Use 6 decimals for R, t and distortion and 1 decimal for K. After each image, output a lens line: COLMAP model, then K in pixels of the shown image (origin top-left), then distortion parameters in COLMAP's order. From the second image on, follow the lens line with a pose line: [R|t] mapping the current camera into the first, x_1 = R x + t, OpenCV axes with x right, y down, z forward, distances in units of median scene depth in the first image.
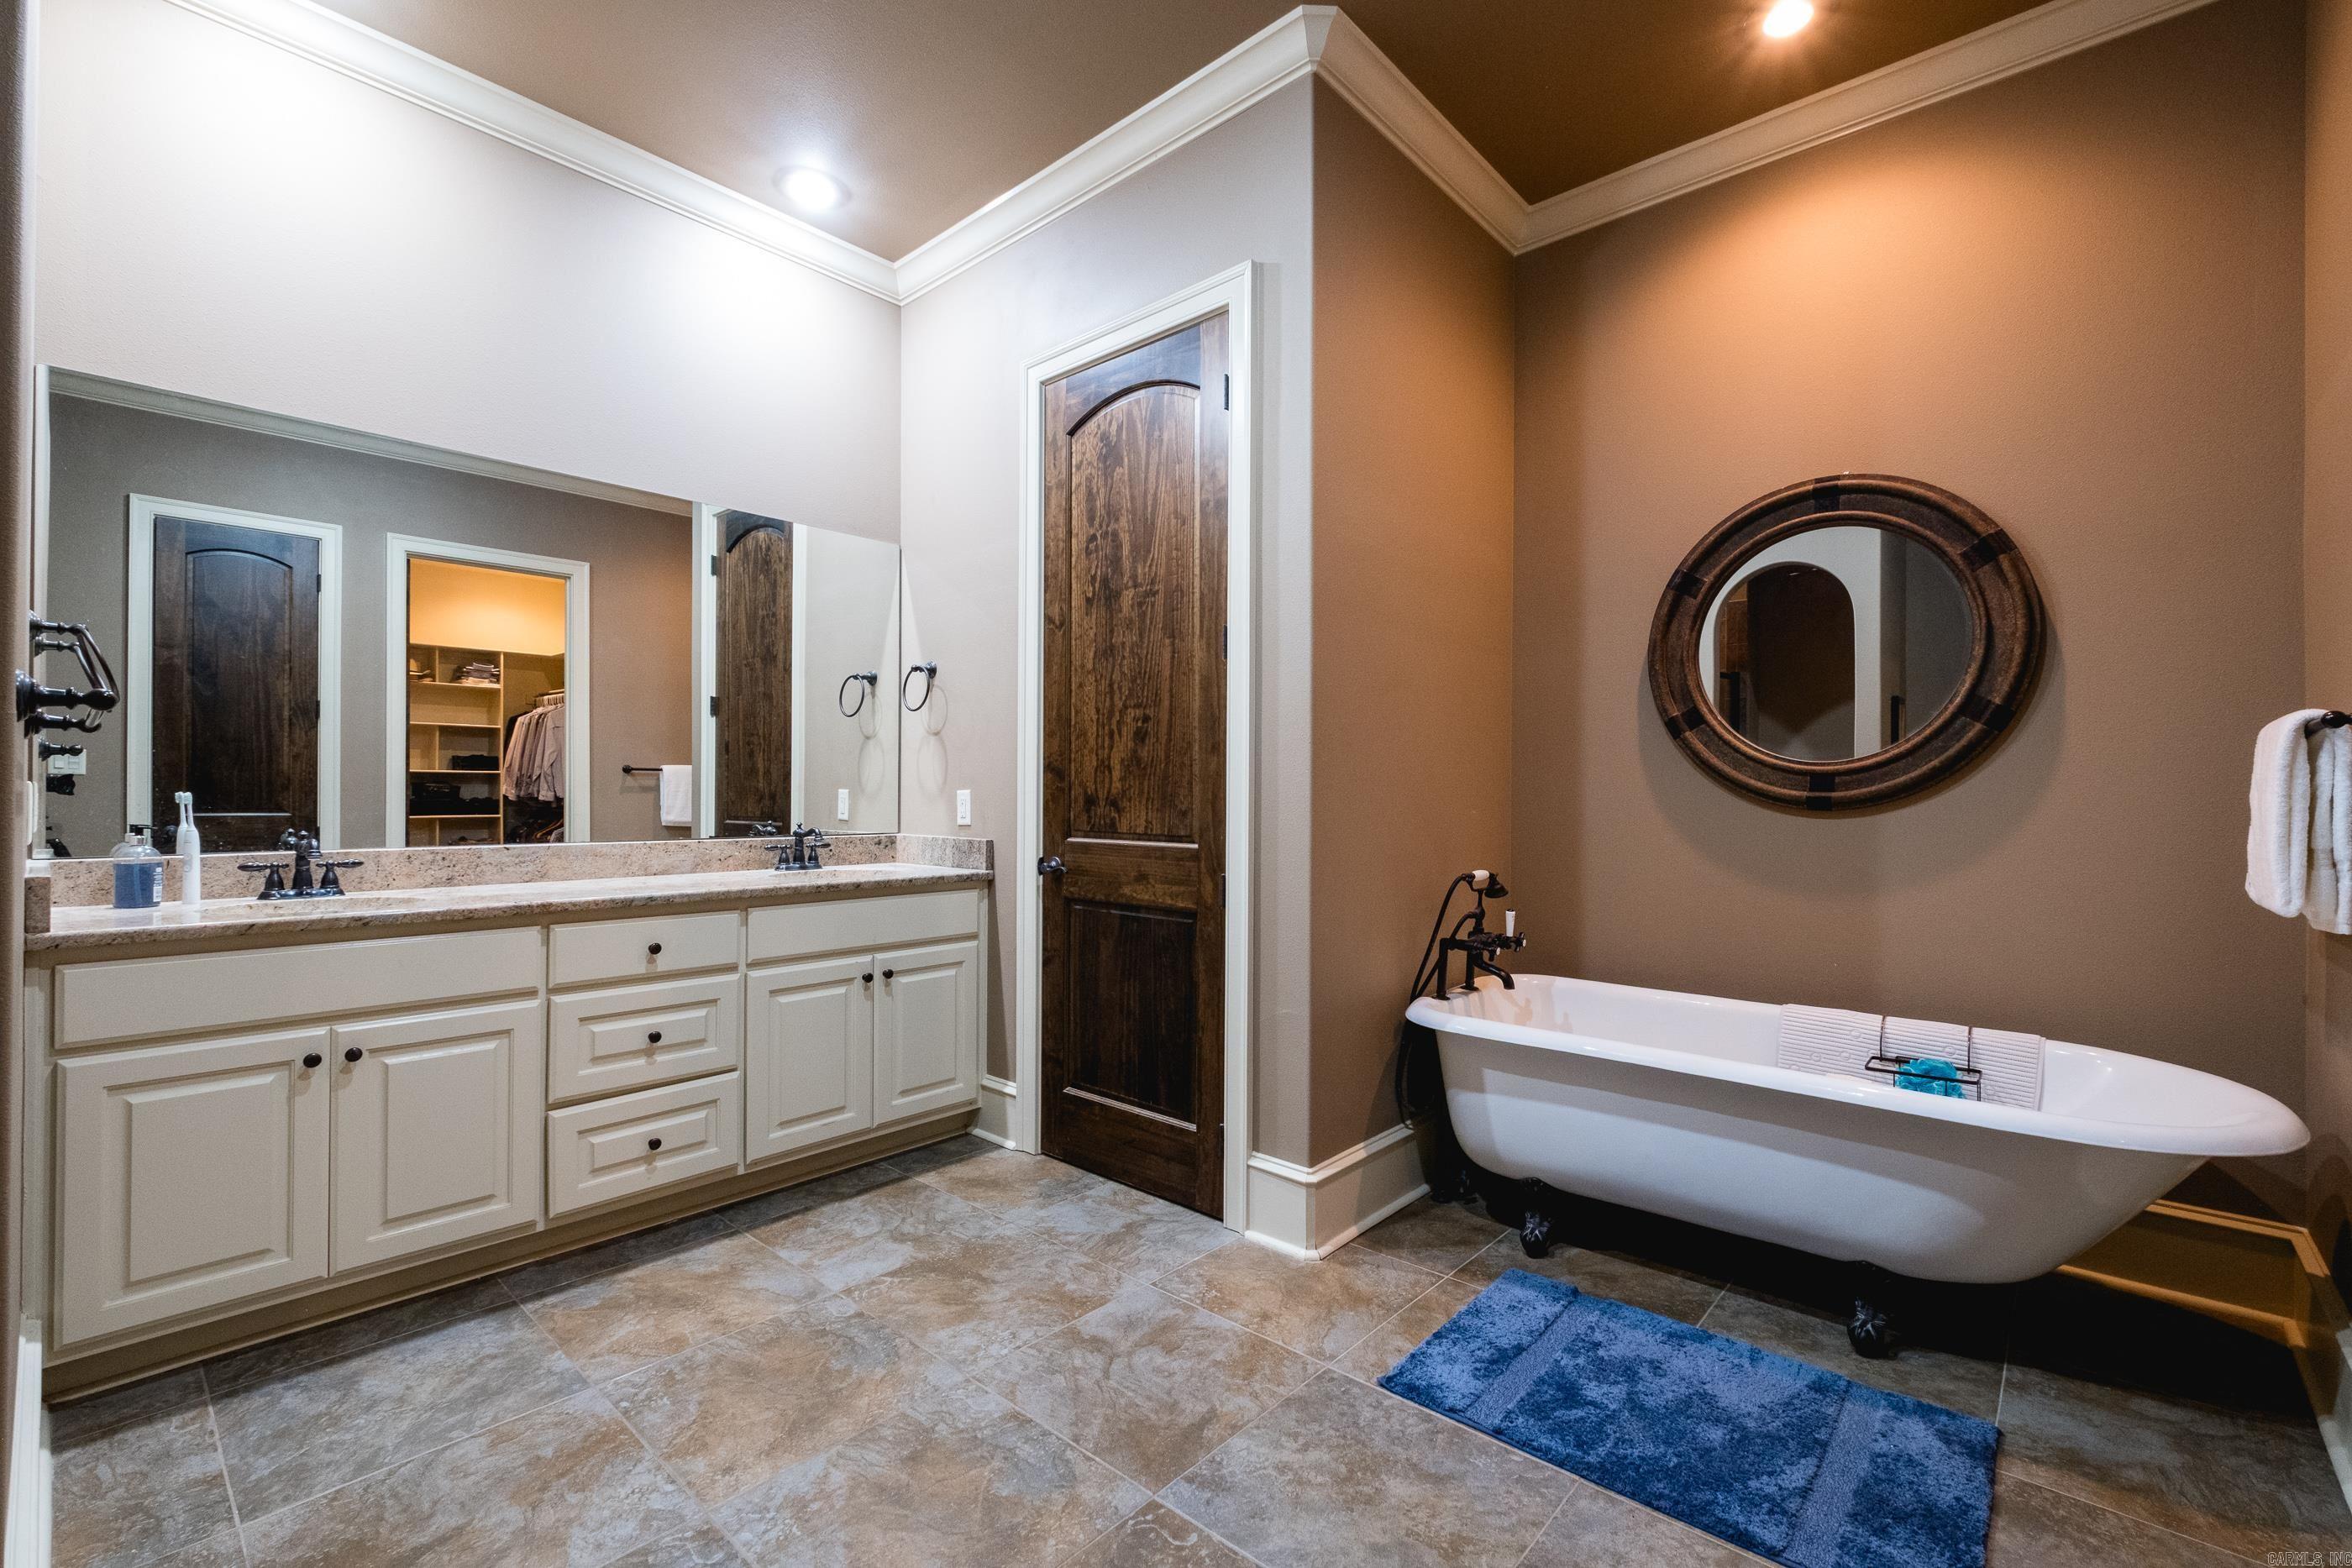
lens RADIAL K [[1020.0, 0, 1197.6], [0, 1020.0, 790.2], [0, 0, 1]] dist [0.007890, -0.004660]
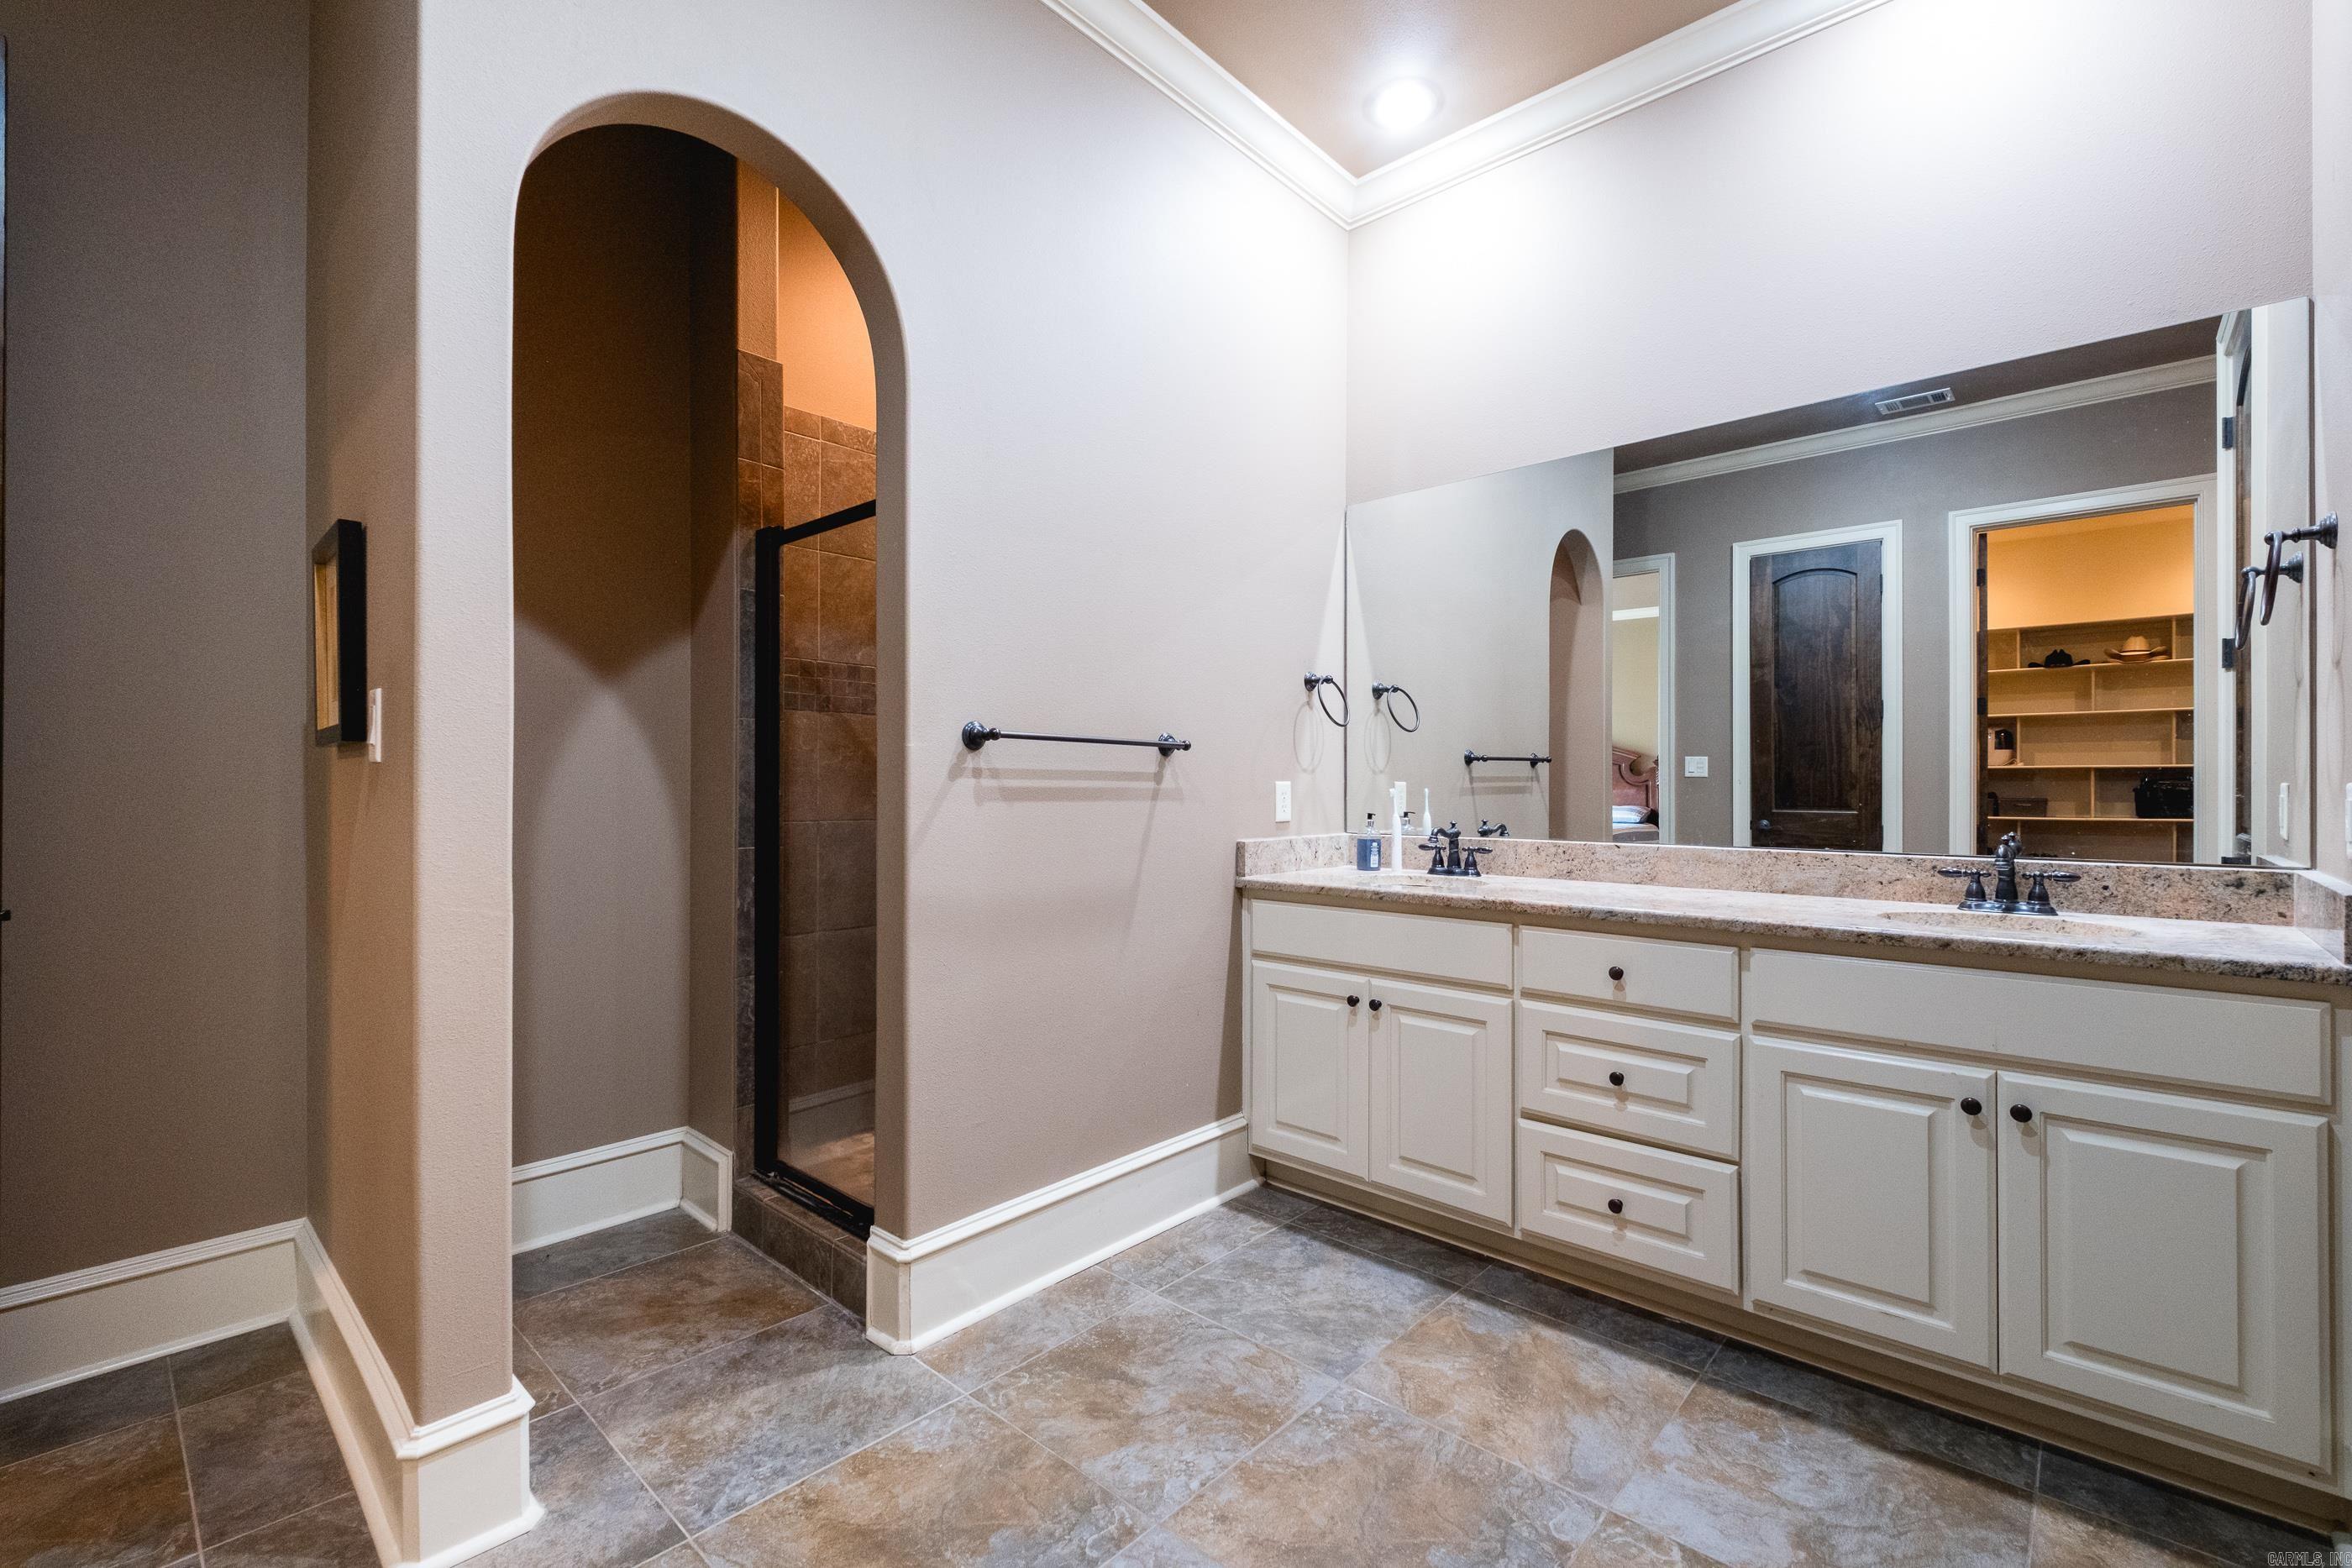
lens RADIAL K [[1020.0, 0, 1195.1], [0, 1020.0, 787.8], [0, 0, 1]] dist [0.007890, -0.004660]
pose [[-0.017809, -0.003469, -0.999835, 0.310805], [-0.000067, 0.999994, -0.003468, 0.005545], [0.999841, 0.000005, -0.017809, 0.660554]]
